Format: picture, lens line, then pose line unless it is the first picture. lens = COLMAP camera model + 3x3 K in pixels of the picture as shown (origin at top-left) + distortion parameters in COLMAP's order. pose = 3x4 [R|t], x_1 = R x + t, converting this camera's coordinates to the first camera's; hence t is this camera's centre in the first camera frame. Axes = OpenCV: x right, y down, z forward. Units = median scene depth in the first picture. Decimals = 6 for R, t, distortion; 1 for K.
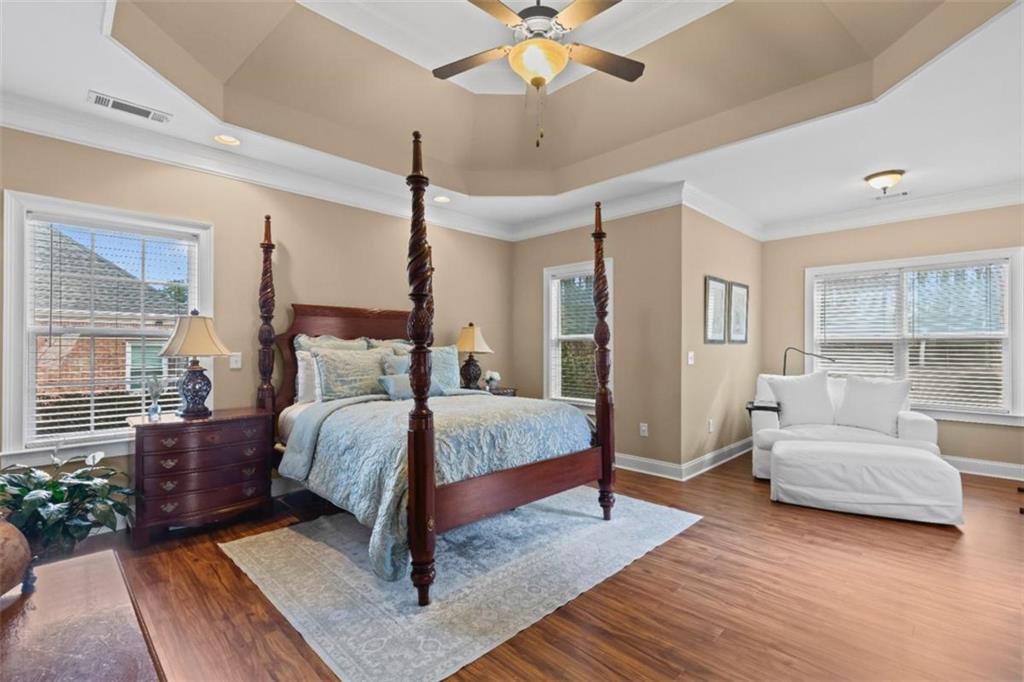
lens RADIAL K [[469.7, 0, 510.2], [0, 469.7, 344.0], [0, 0, 1]] dist [0.011022, -0.000027]
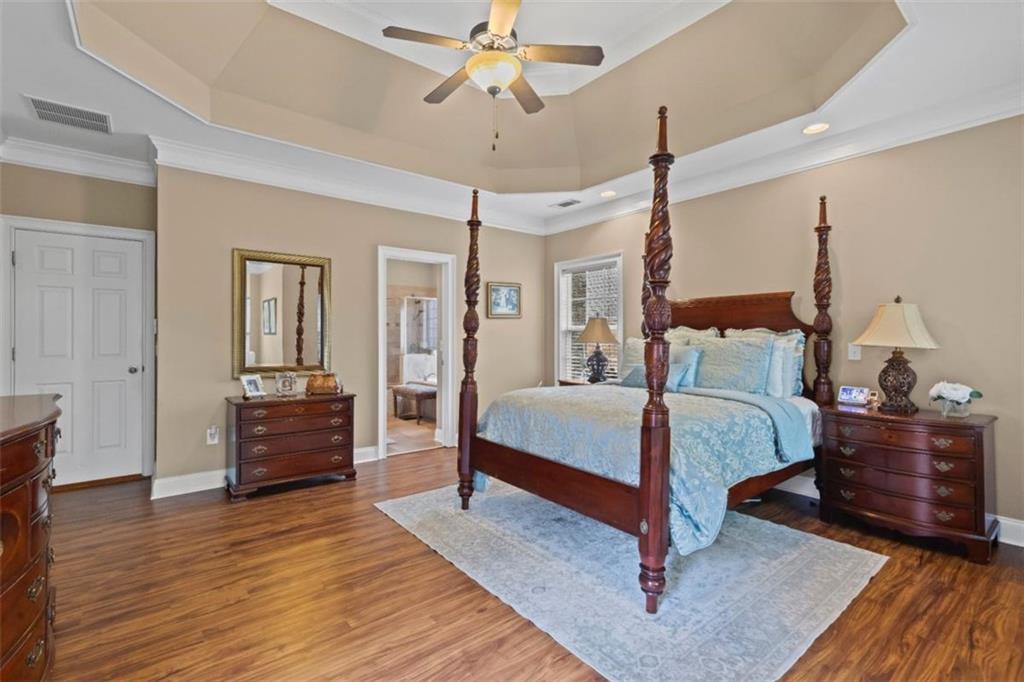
lens RADIAL K [[459.7, 0, 514.0], [0, 459.7, 333.7], [0, 0, 1]] dist [0.027892, -0.000600]
pose [[-0.111906, -0.006384, -0.993698, 0.915566], [0.006003, 0.999957, -0.007100, 0.004240], [0.993701, -0.006760, -0.111863, 0.961259]]
